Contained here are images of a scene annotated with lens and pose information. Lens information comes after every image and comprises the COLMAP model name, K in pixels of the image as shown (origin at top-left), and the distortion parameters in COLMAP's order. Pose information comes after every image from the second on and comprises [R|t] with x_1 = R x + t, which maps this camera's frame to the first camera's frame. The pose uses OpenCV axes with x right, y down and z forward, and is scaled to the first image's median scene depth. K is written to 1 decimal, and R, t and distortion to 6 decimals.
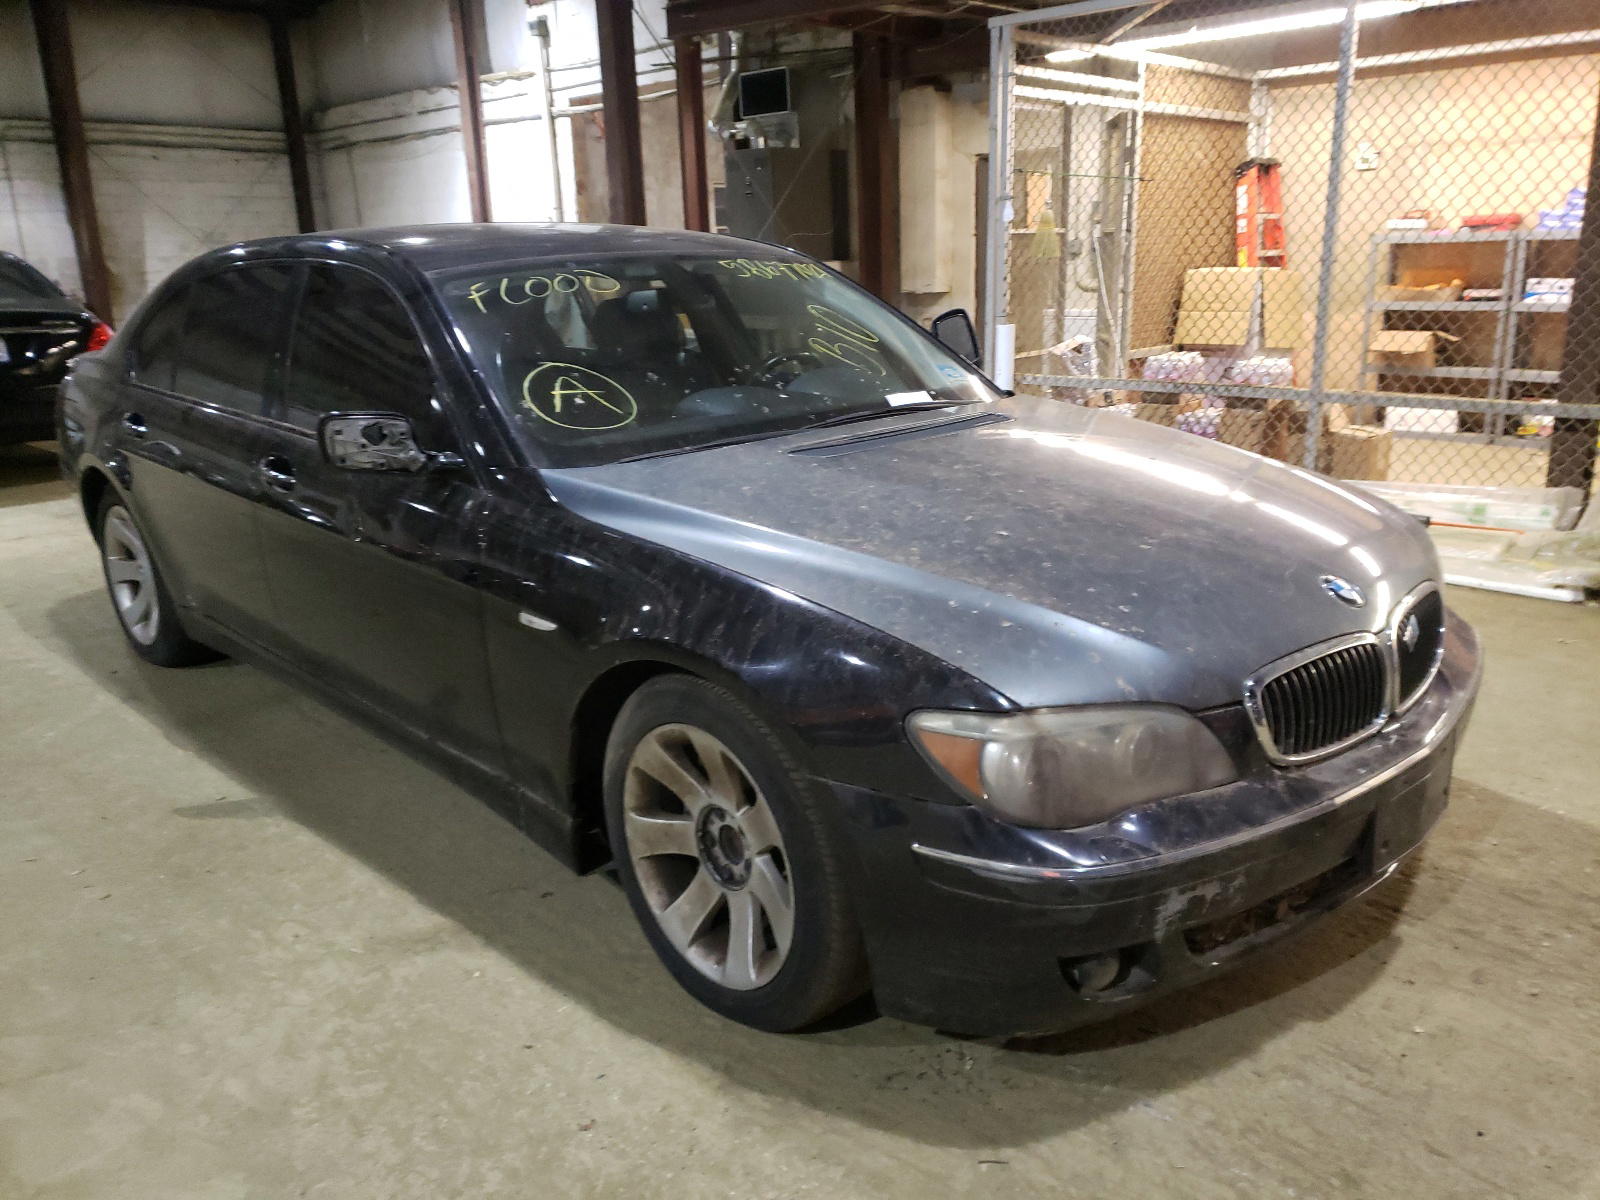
lens RADIAL K [[1212.0, 0, 806.5], [0, 1212.0, 592.2], [0, 0, 1]] dist [0.002988, 0.006596]
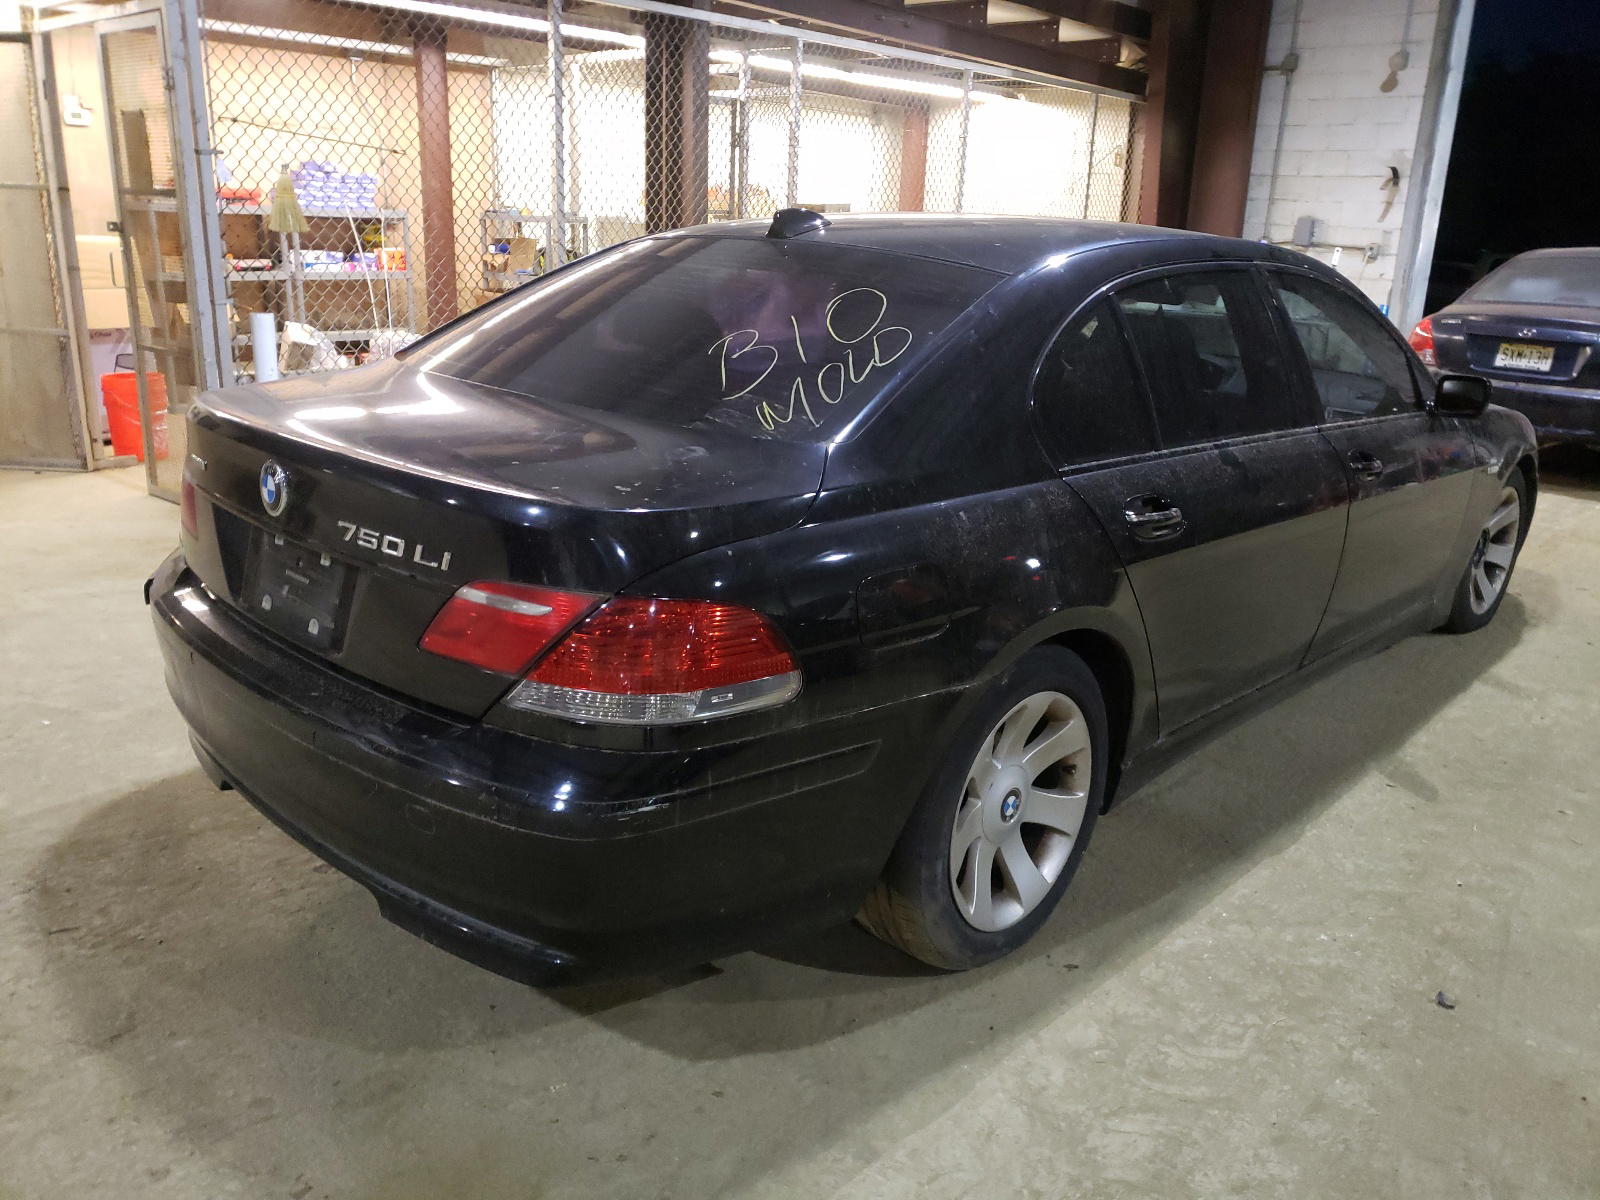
lens RADIAL K [[1212.0, 0, 803.6], [0, 1212.0, 607.3], [0, 0, 1]] dist [0.002988, 0.006596]
pose [[-0.020607, -0.279533, 0.959915, -1.856422], [0.228791, 0.933323, 0.276701, -0.490921], [-0.973257, 0.225322, 0.044722, 1.827518]]
